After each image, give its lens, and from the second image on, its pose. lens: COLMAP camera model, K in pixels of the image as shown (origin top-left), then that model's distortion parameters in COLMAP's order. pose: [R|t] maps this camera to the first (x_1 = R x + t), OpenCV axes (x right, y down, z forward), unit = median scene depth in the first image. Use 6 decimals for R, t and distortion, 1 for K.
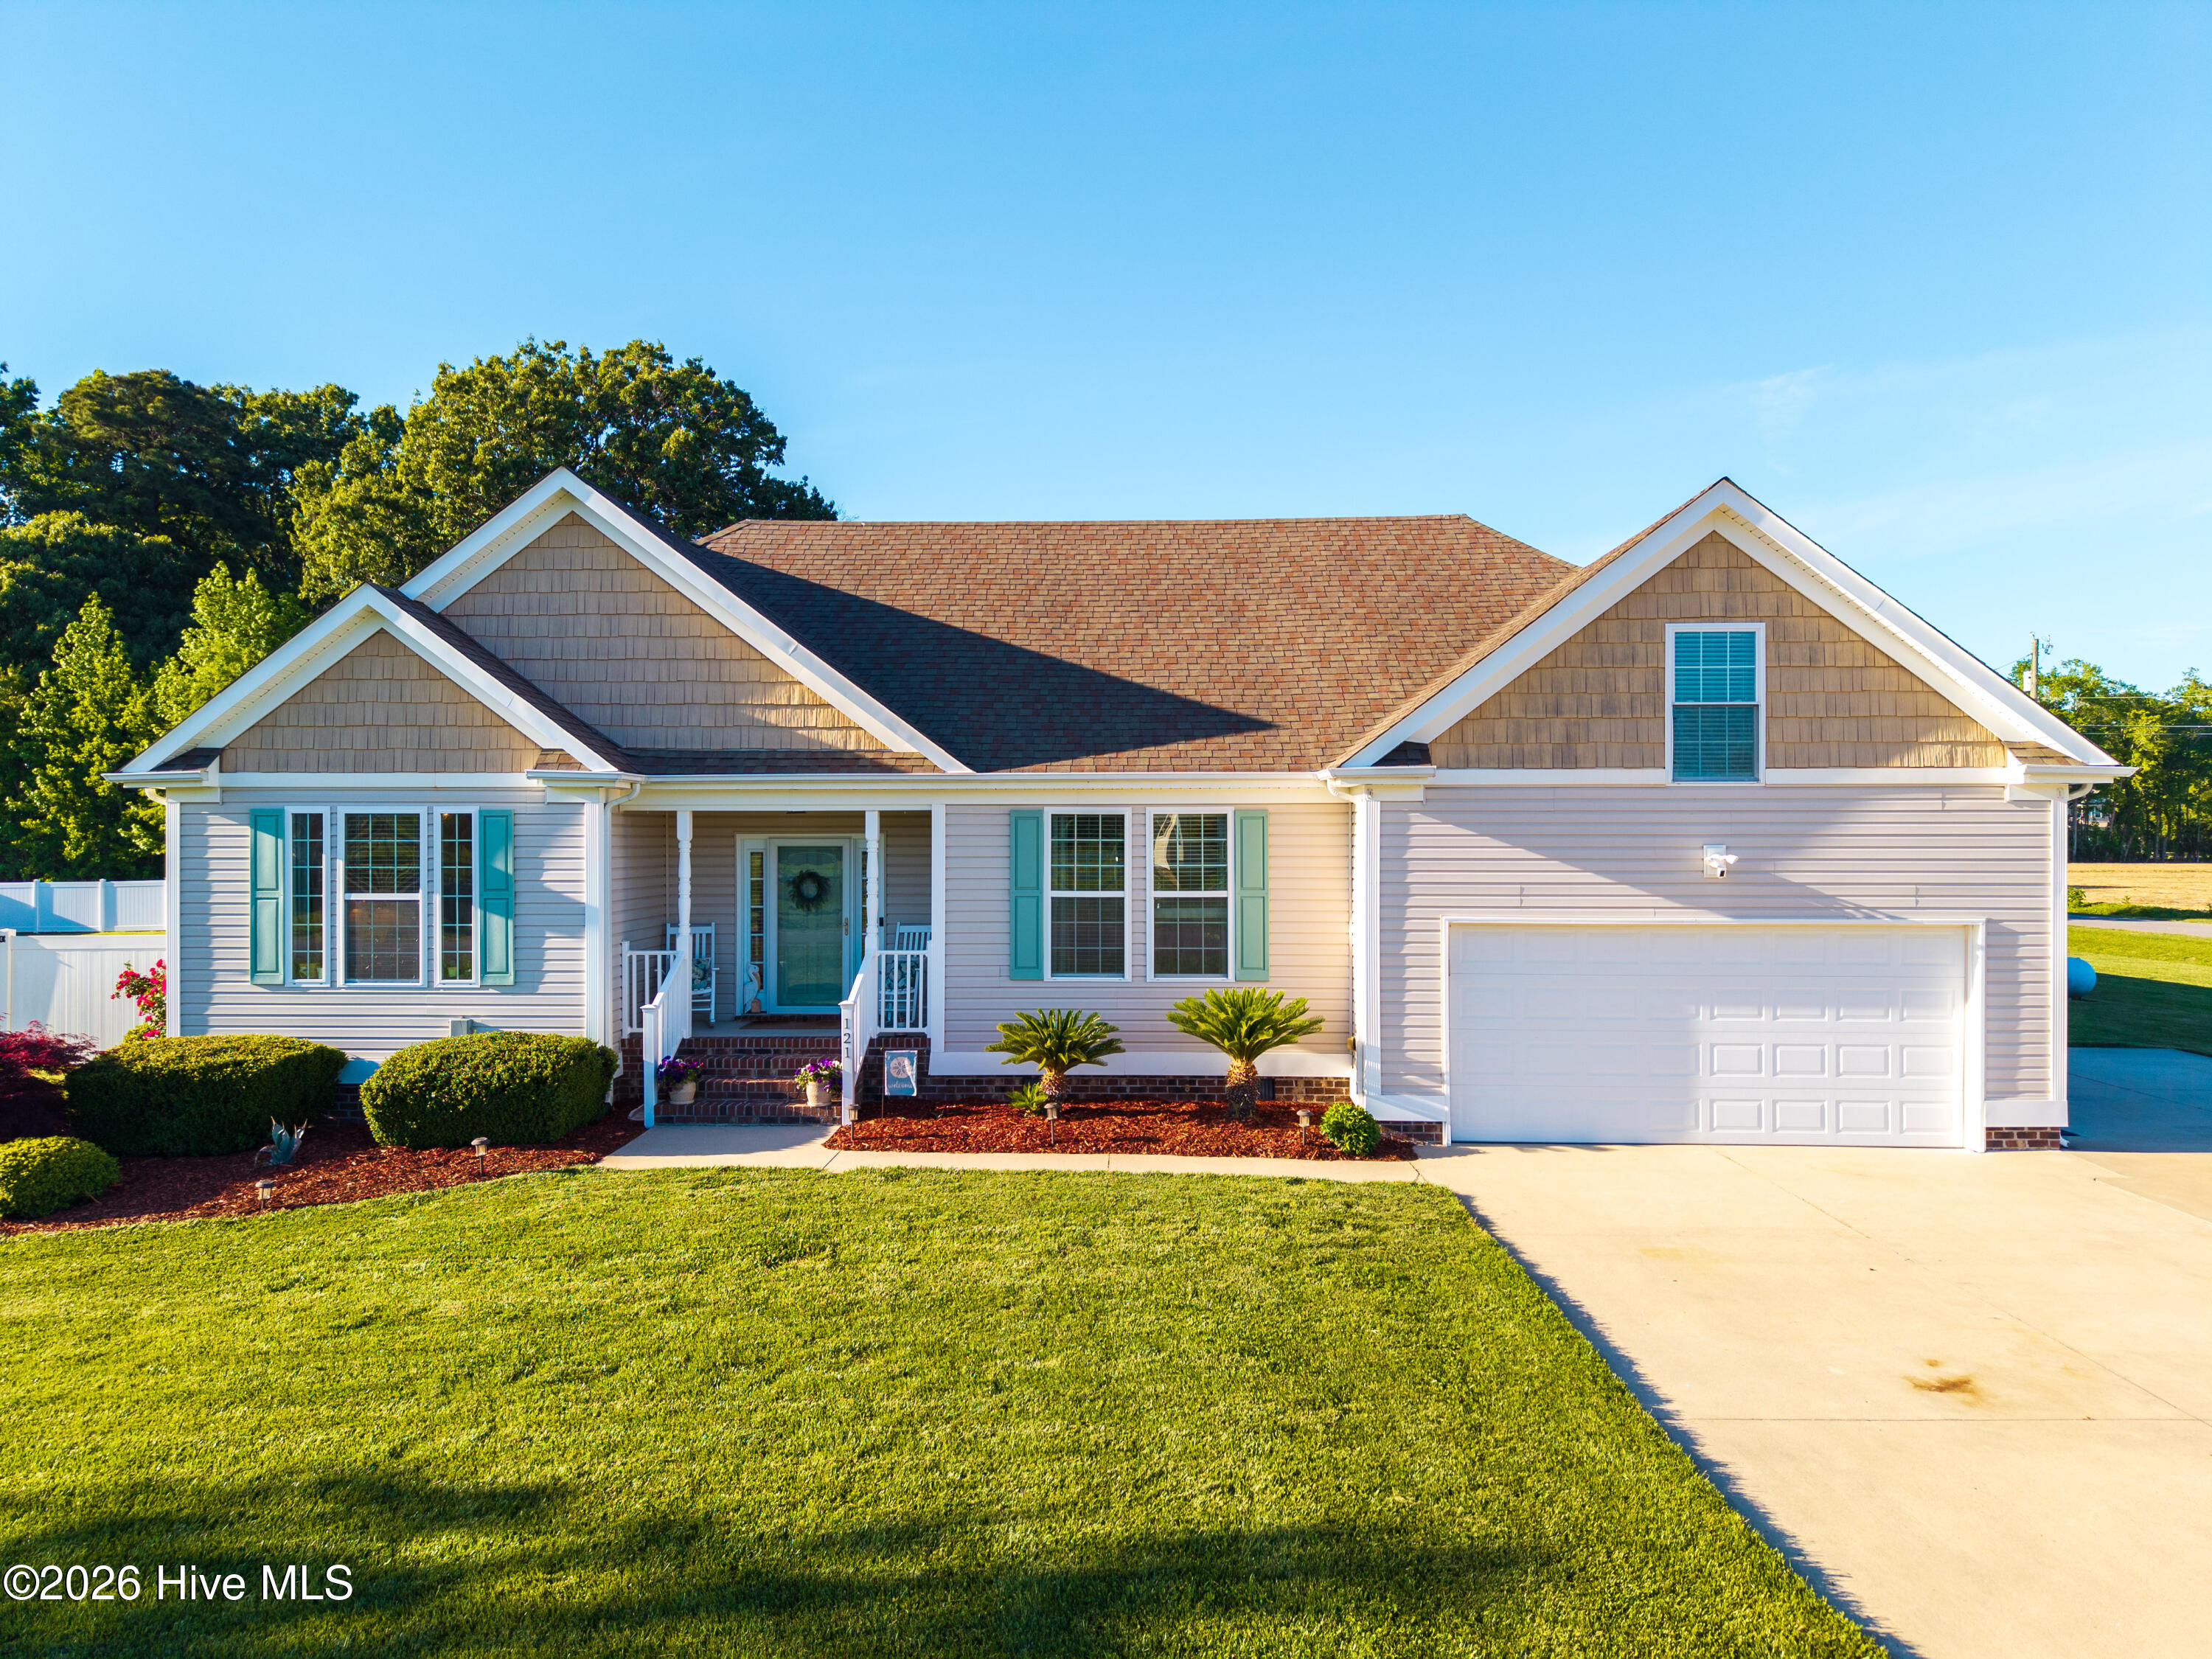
lens RADIAL K [[1481.4, 0, 1117.0], [0, 1481.4, 837.9], [0, 0, 1]] dist [0.020848, -0.014029]
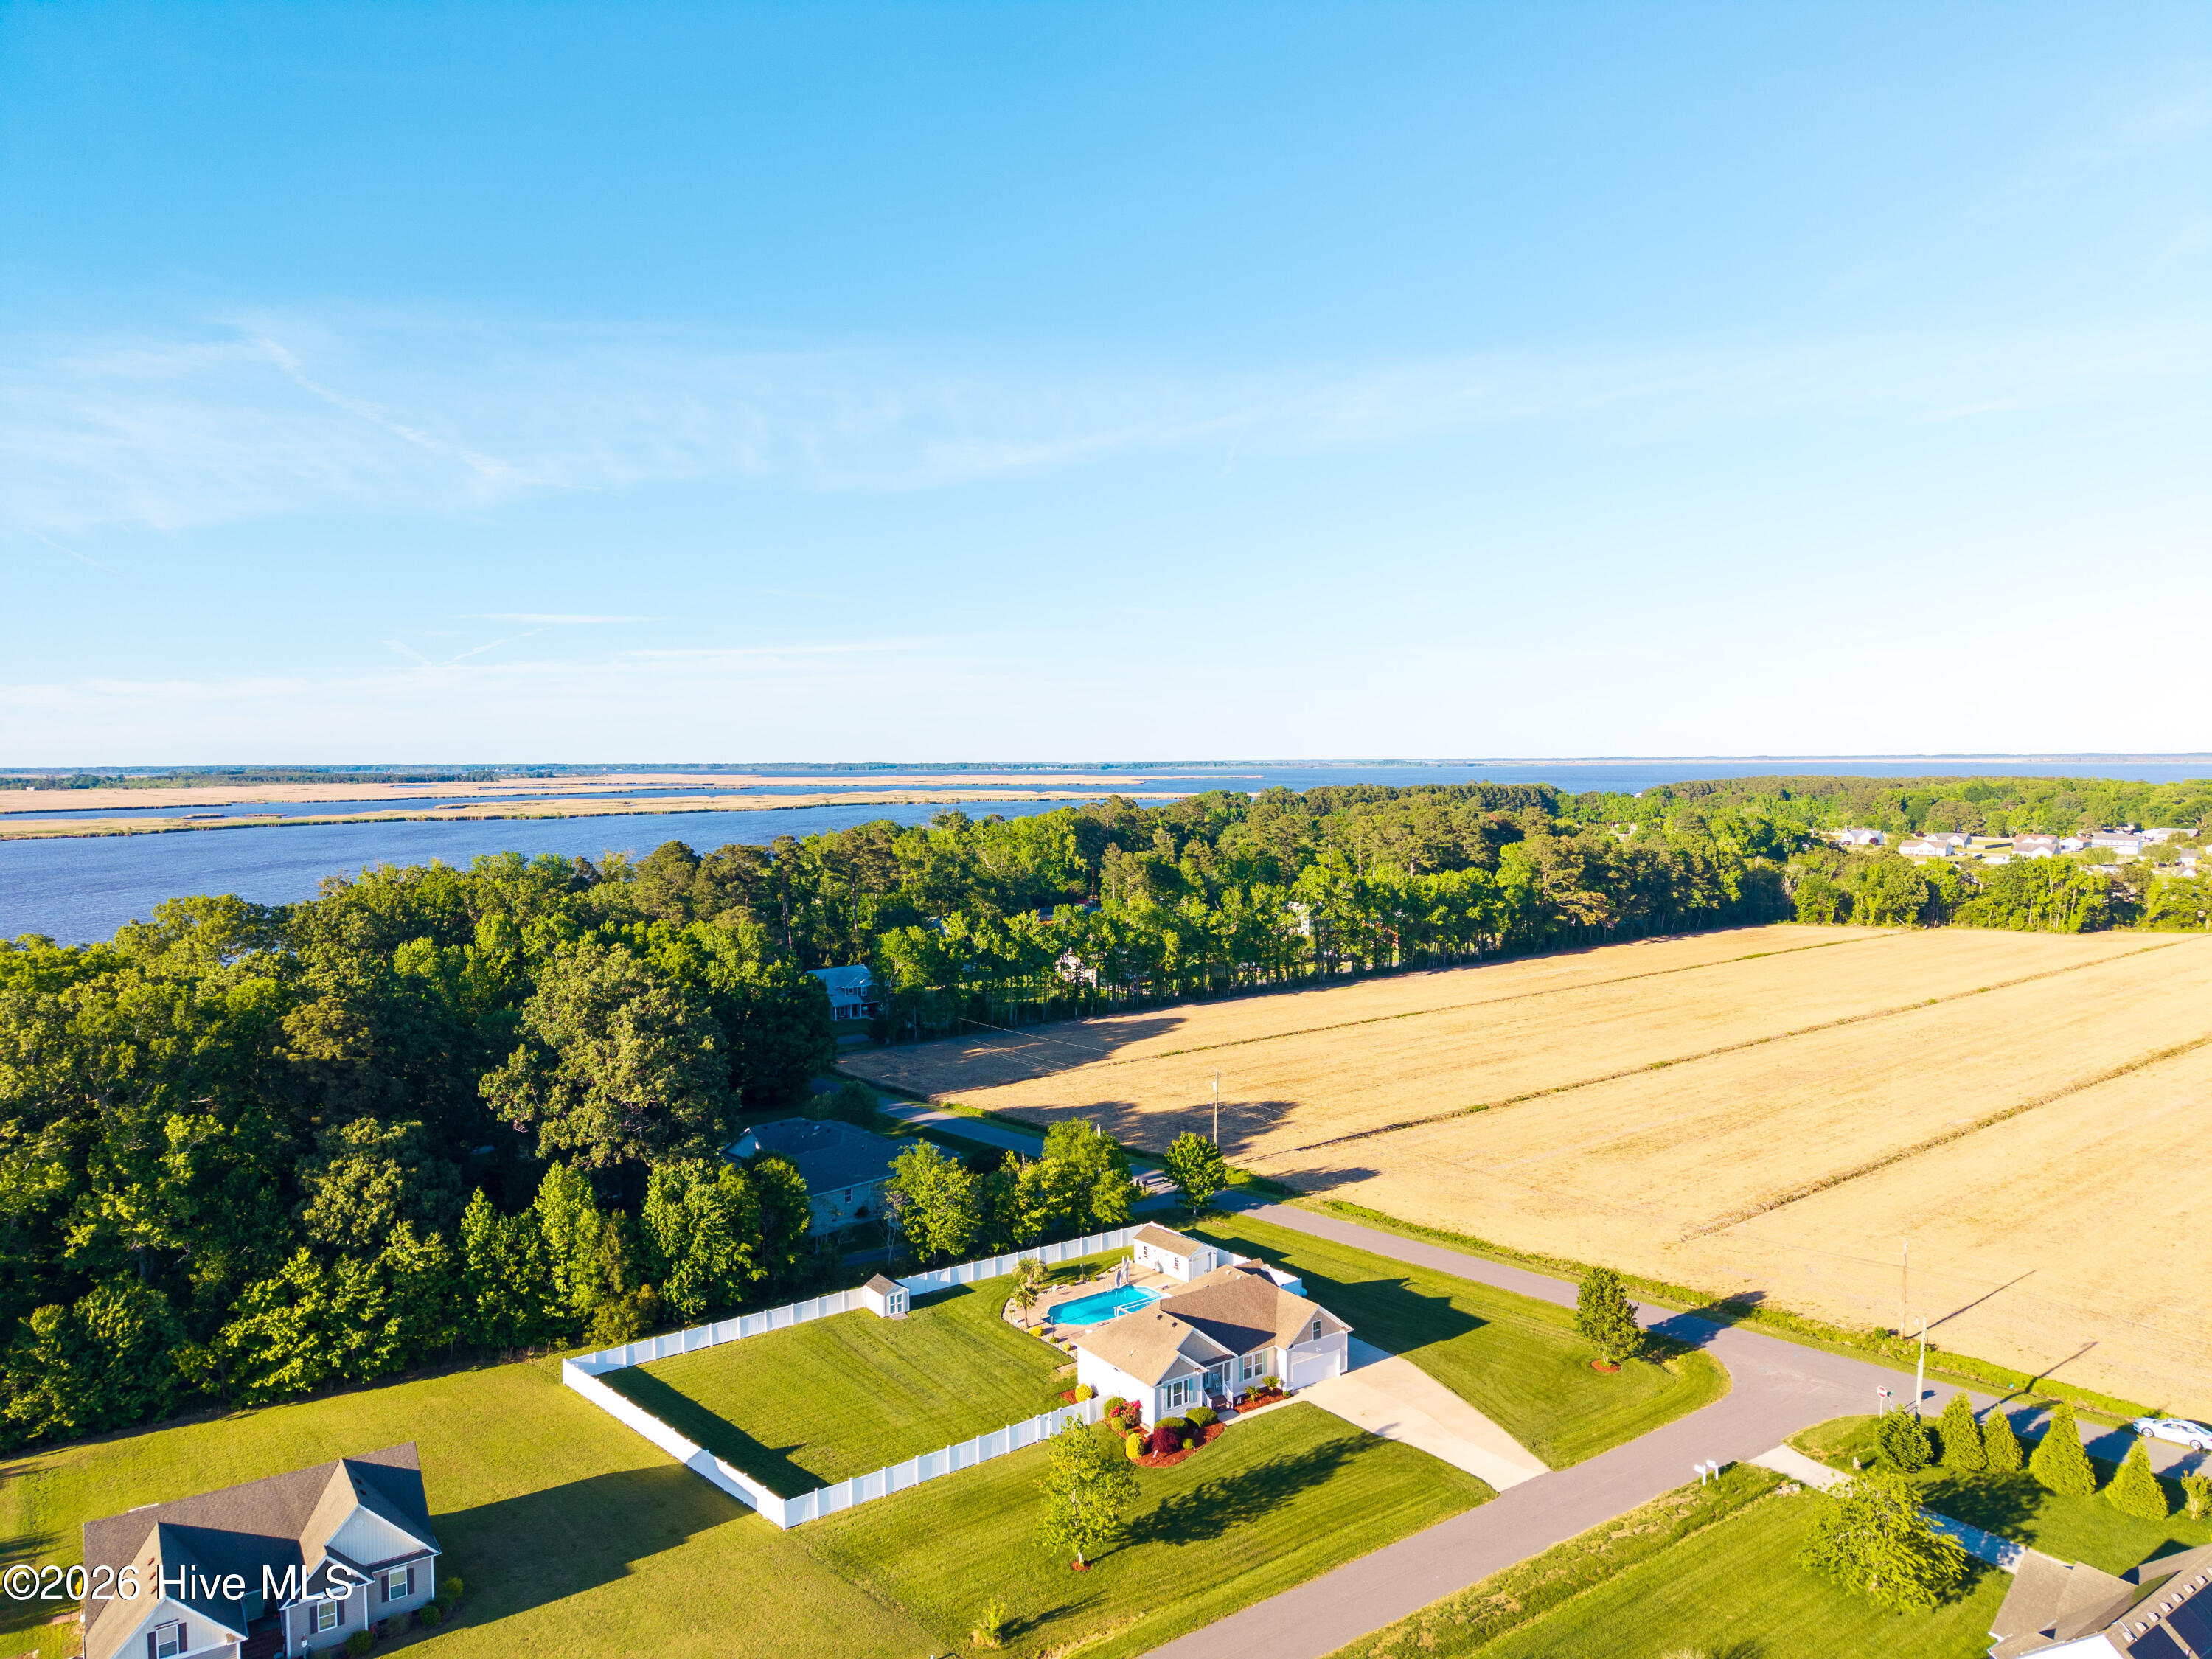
lens RADIAL K [[1475.7, 0, 1104.6], [0, 1475.7, 842.3], [0, 0, 1]] dist [0.034855, -0.040524]
pose [[0.798746, -0.038835, 0.600414, -4.974459], [0.007535, 0.998482, 0.054559, -3.015035], [-0.601621, -0.039055, 0.797826, -4.392675]]
